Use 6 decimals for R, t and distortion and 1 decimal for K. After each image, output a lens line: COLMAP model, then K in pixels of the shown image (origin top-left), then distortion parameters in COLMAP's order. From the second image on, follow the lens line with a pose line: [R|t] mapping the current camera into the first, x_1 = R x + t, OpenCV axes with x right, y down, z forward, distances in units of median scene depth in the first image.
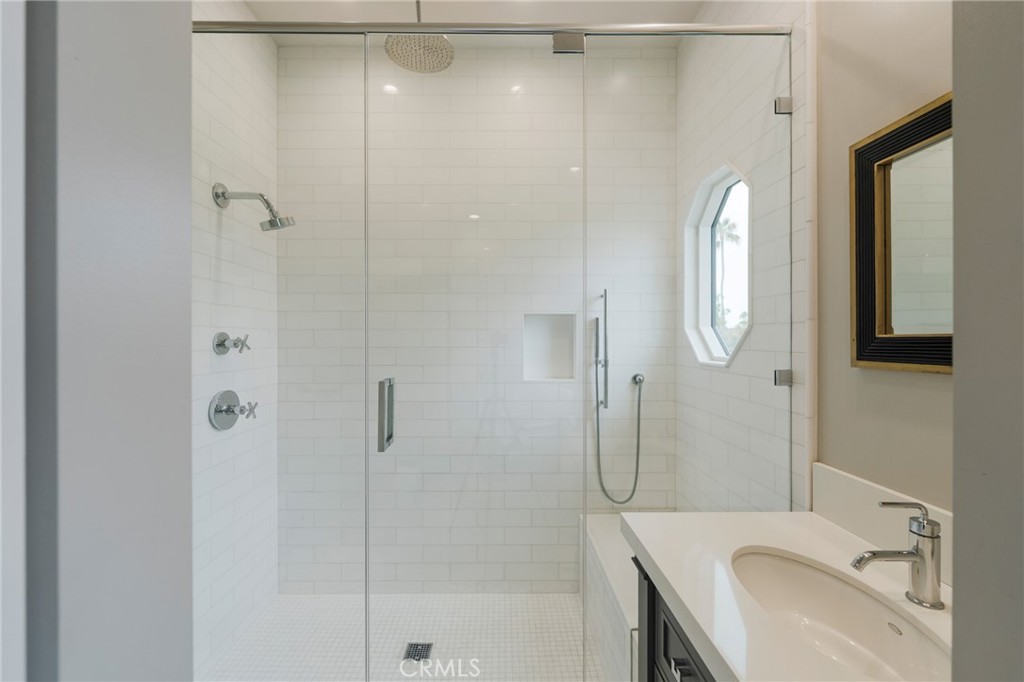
lens RADIAL K [[411.7, 0, 515.5], [0, 411.7, 344.4], [0, 0, 1]] dist [-0.001030, -0.000326]
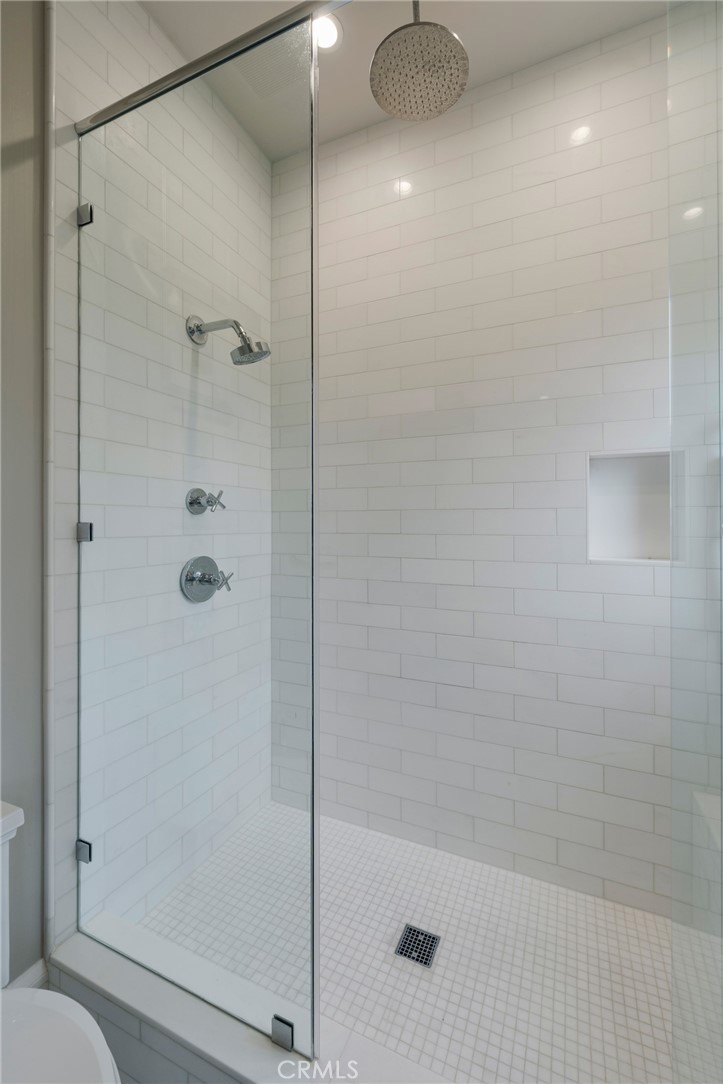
lens RADIAL K [[435.8, 0, 386.8], [0, 435.8, 527.7], [0, 0, 1]] dist [-0.001030, -0.000326]
pose [[0.904788, -0.004284, -0.425841, 0.032642], [0.000665, 0.999962, -0.008648, 0.060268], [0.425862, 0.007541, 0.904757, 0.341880]]
